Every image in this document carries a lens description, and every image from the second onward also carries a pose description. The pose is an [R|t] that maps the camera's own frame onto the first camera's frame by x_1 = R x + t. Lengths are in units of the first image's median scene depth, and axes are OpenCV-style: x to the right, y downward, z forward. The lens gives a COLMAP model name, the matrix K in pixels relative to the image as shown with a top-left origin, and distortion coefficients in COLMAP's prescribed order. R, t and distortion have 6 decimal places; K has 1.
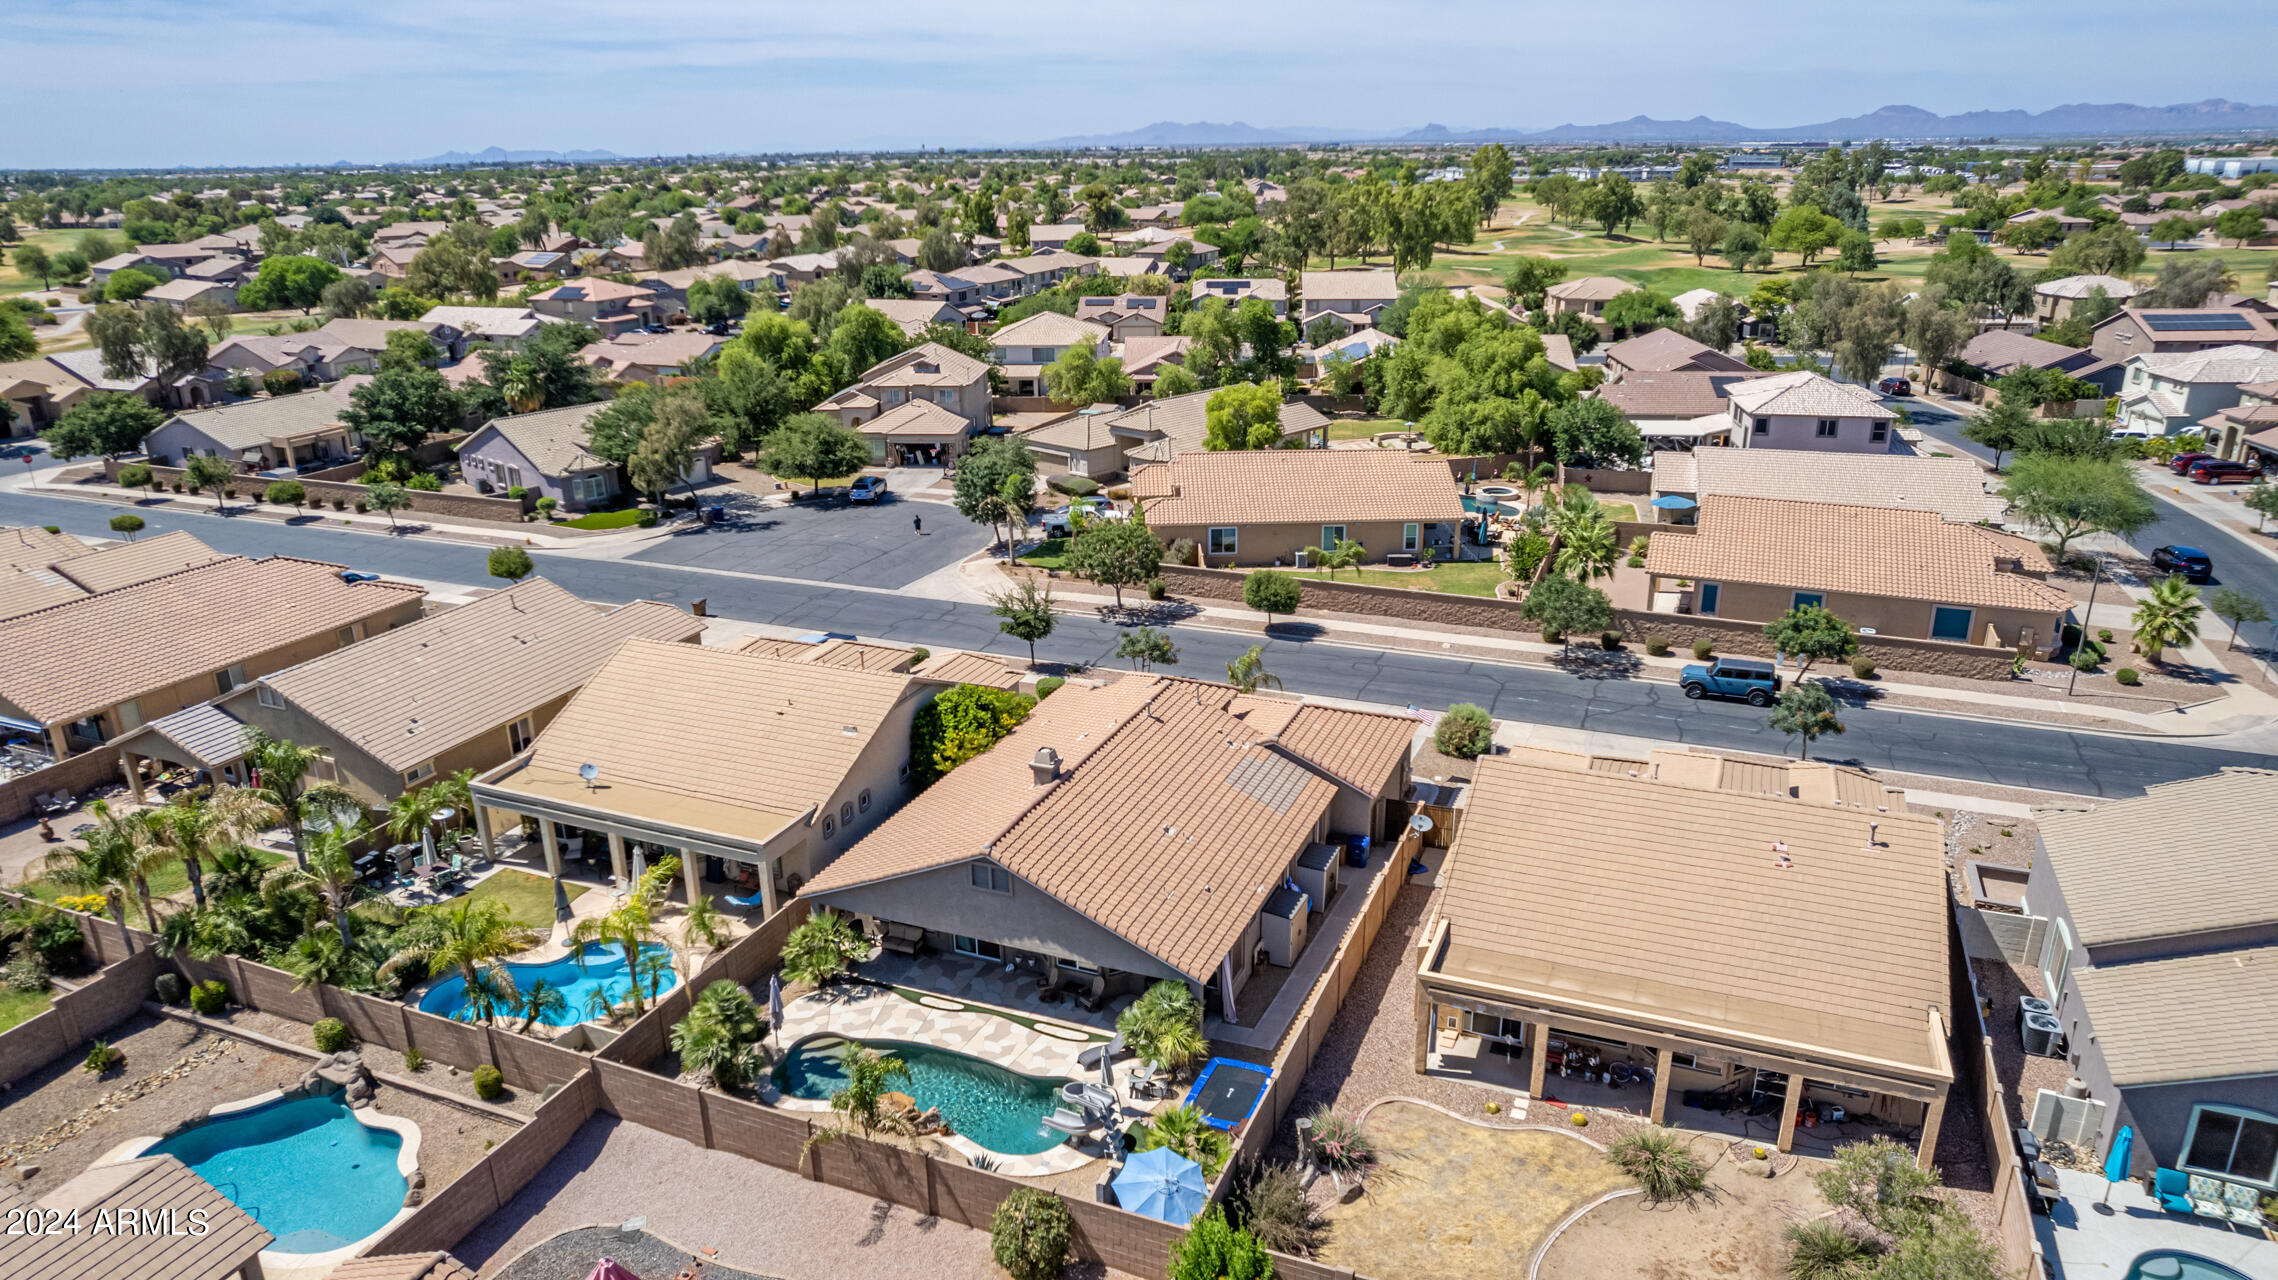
lens RADIAL K [[1453.5, 0, 1146.1], [0, 1453.5, 651.0], [0, 0, 1]] dist [-0.071814, 0.062620]
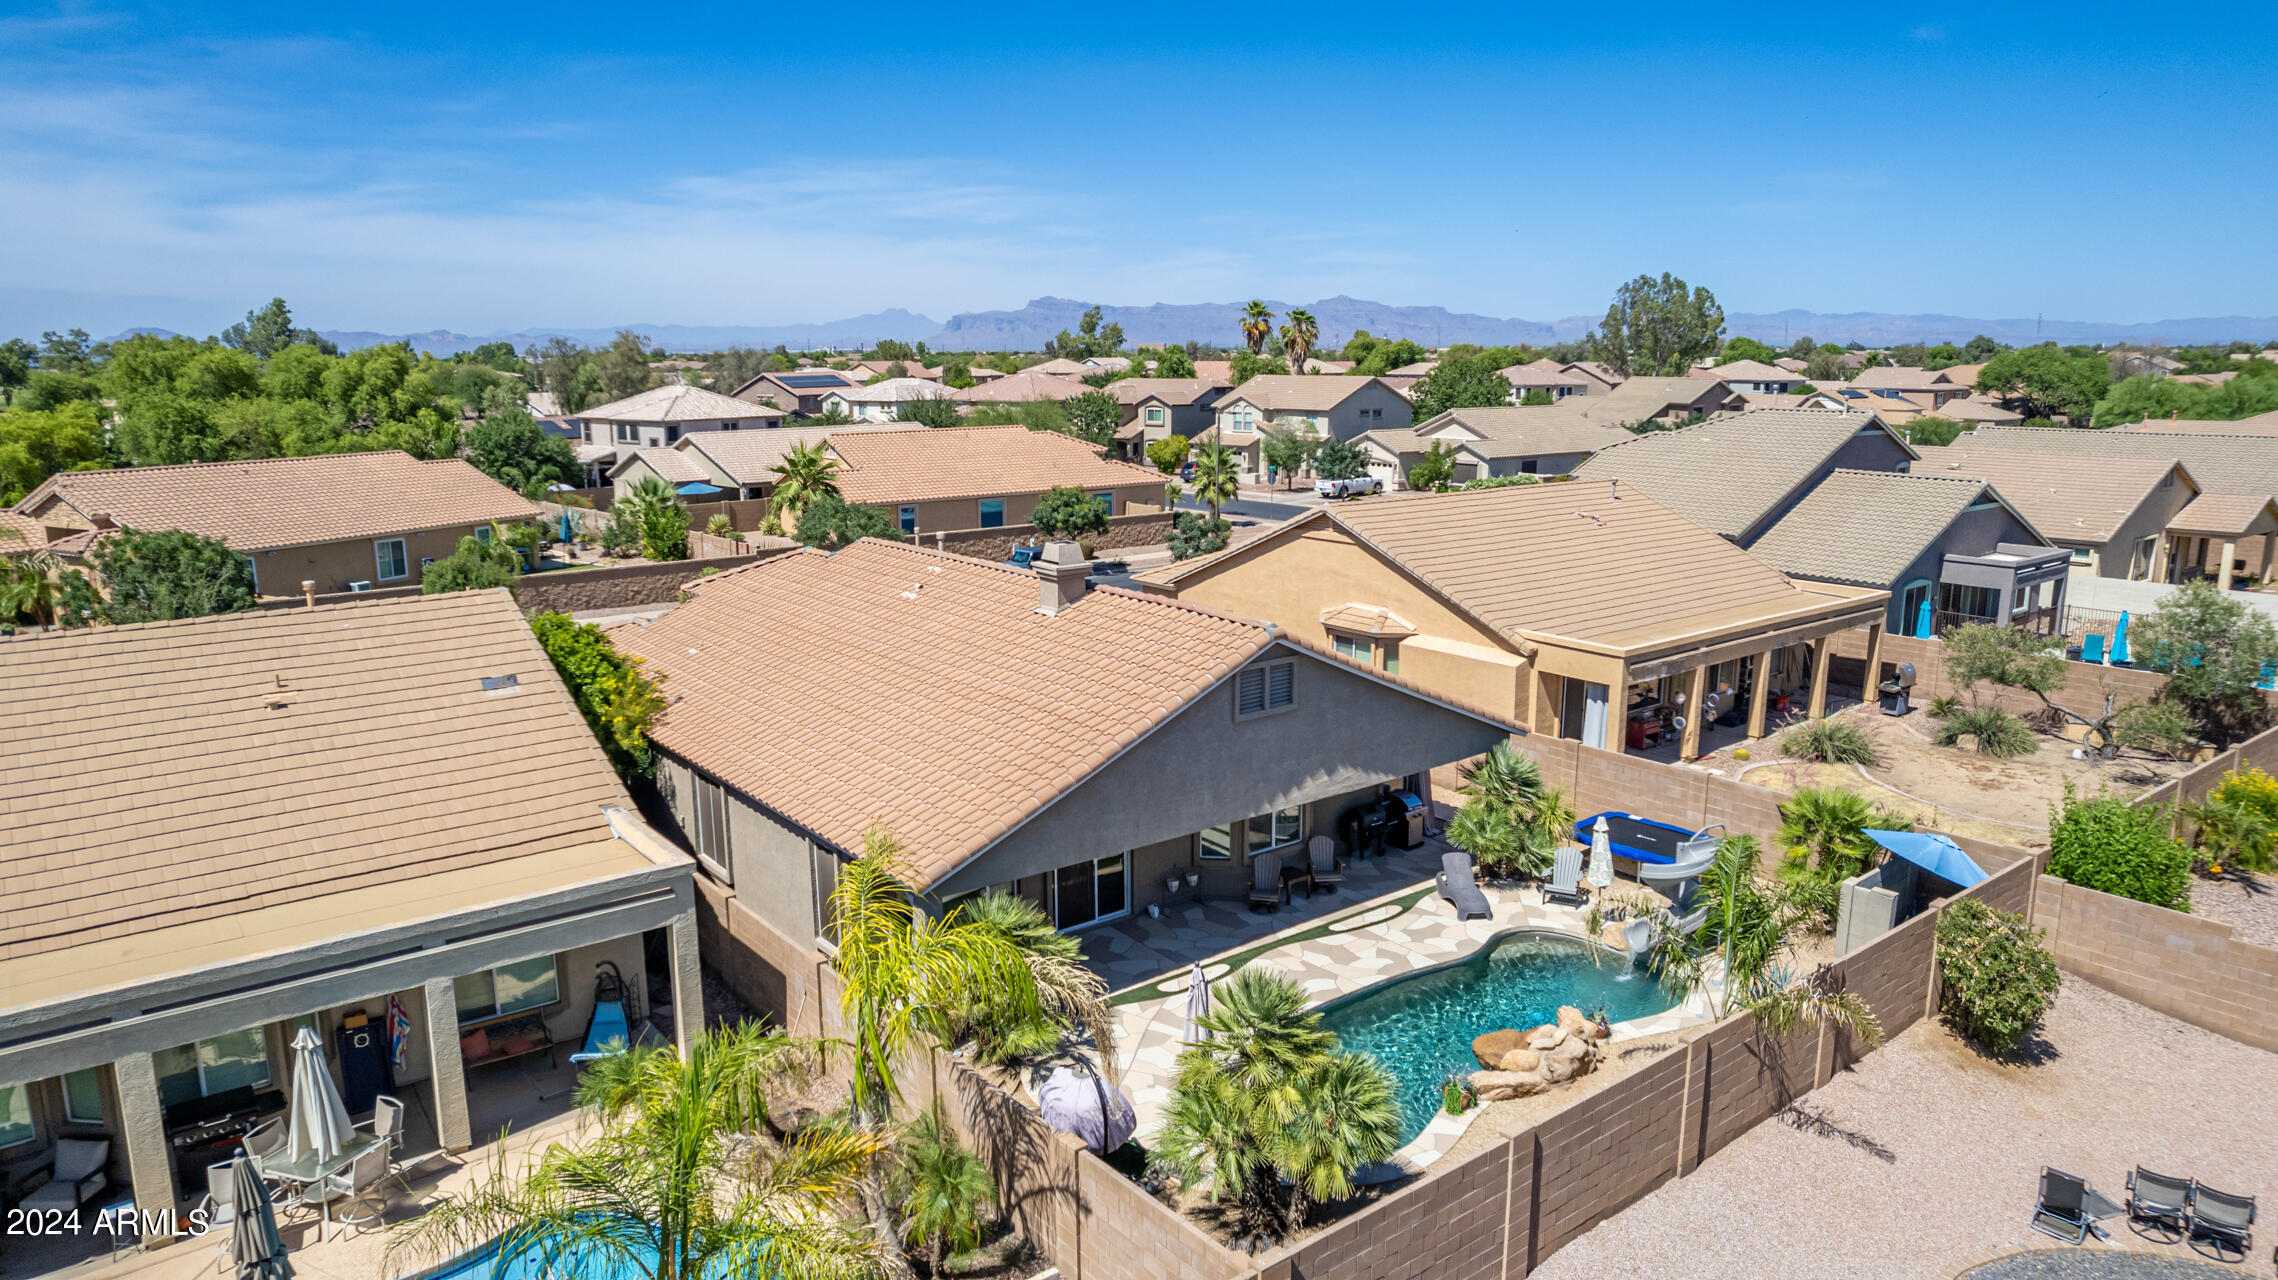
lens RADIAL K [[1453.5, 0, 1149.2], [0, 1453.5, 638.4], [0, 0, 1]] dist [-0.071814, 0.062620]
pose [[0.485564, -0.159008, 0.859619, -0.382290], [0.289566, 0.957063, 0.013468, 0.072799], [-0.824851, 0.242377, 0.510758, 0.462112]]
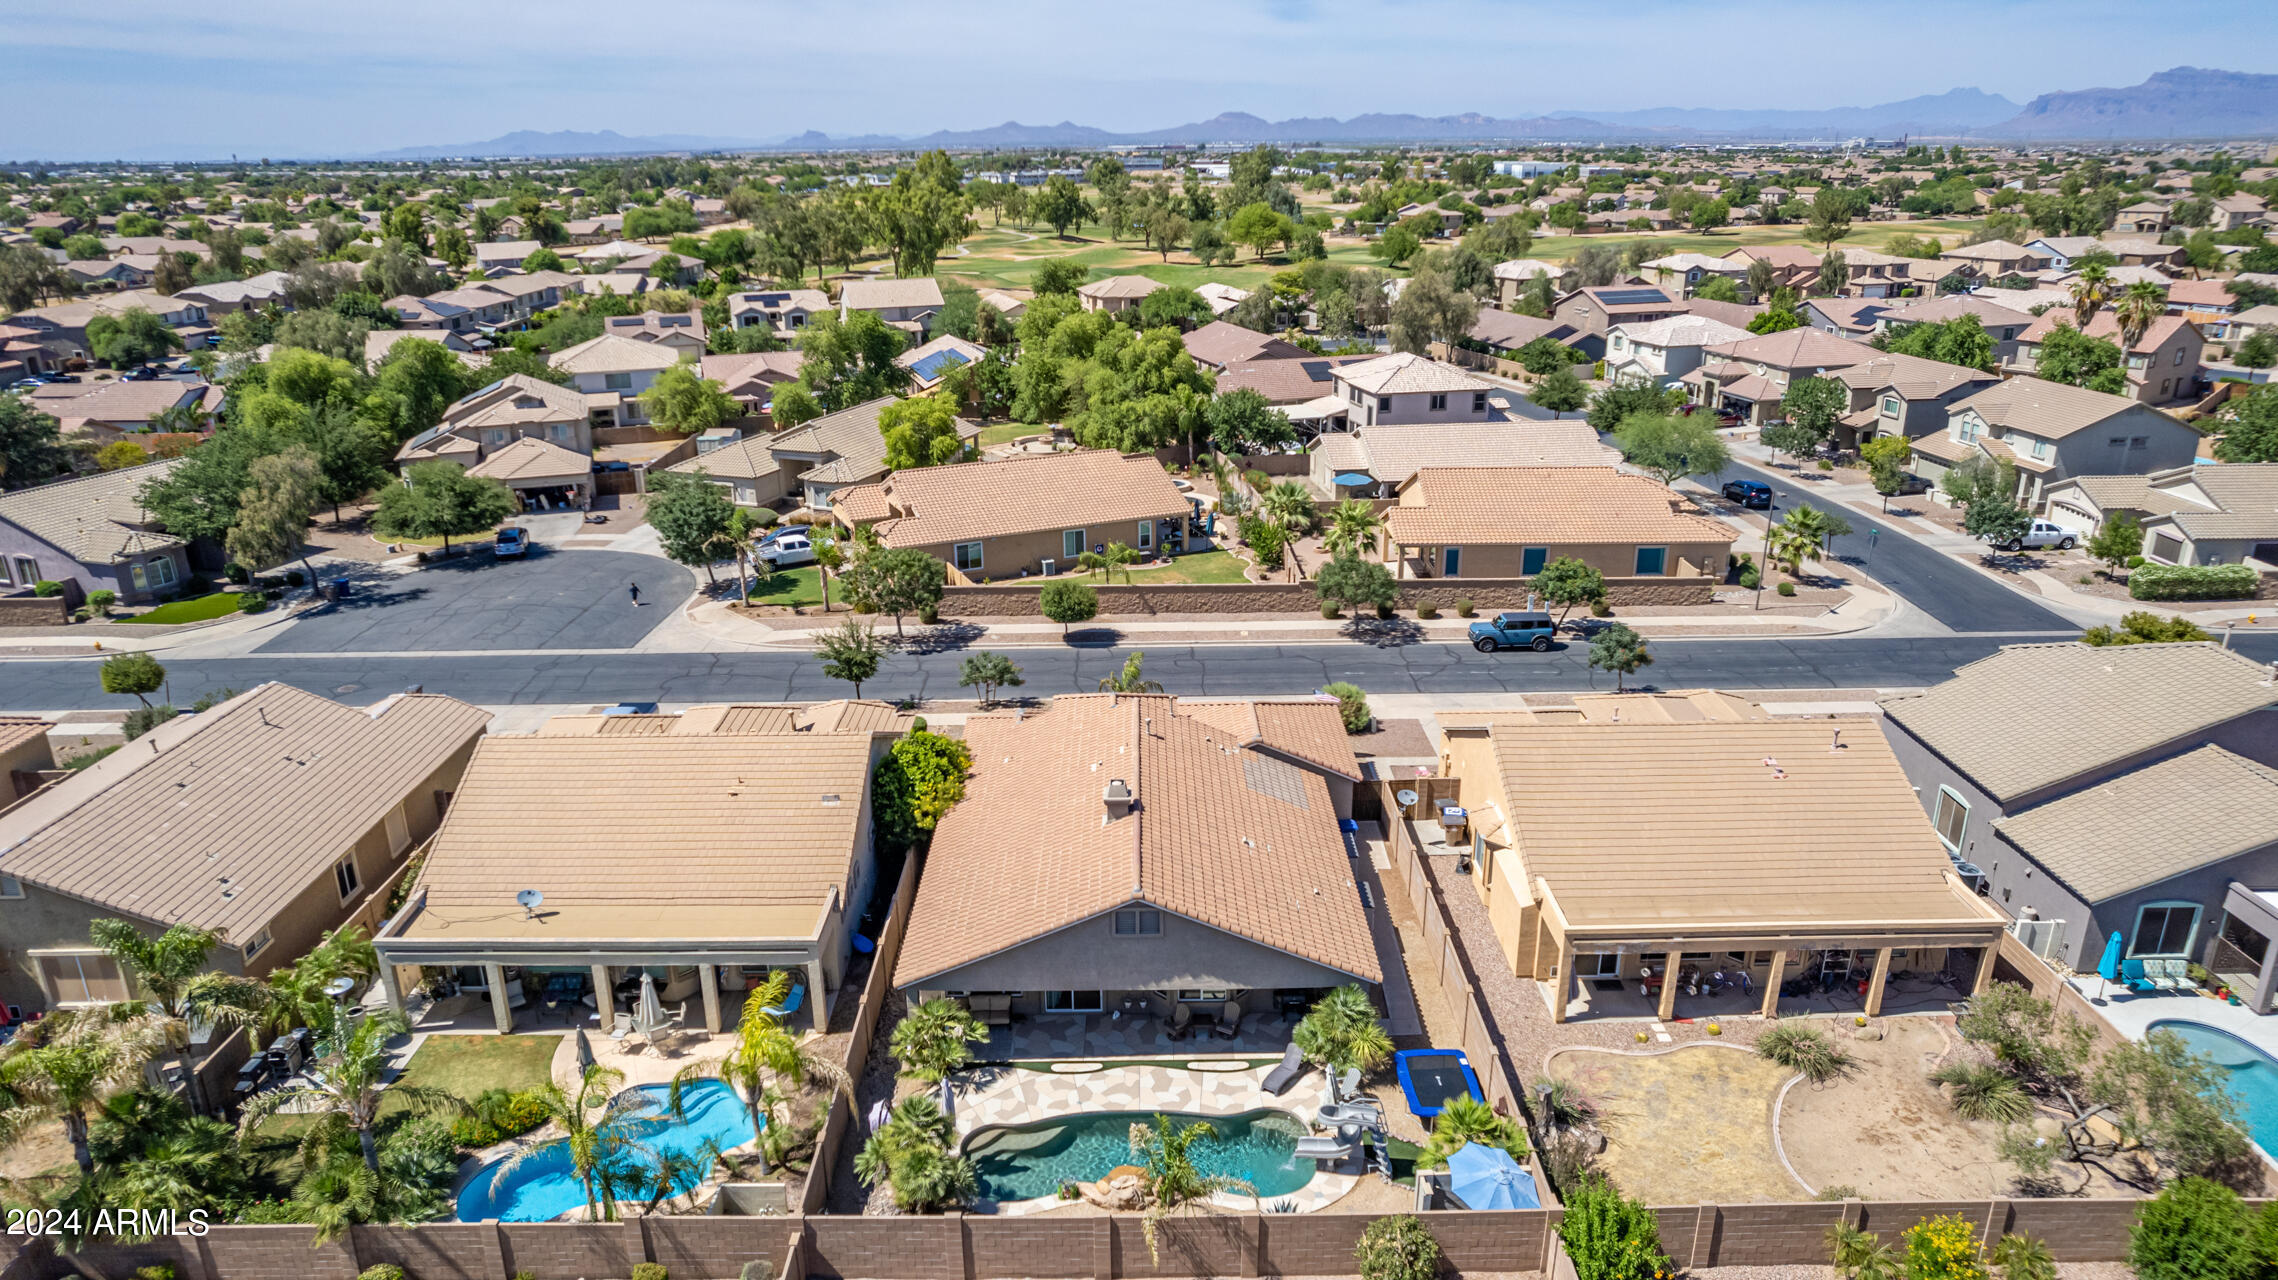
lens RADIAL K [[1453.5, 0, 1145.9], [0, 1453.5, 648.0], [0, 0, 1]] dist [-0.071814, 0.062620]
pose [[0.920260, -0.124081, 0.371112, -0.268422], [0.126346, 0.991817, 0.018308, -0.023554], [-0.370347, 0.030041, 0.928407, 0.070398]]
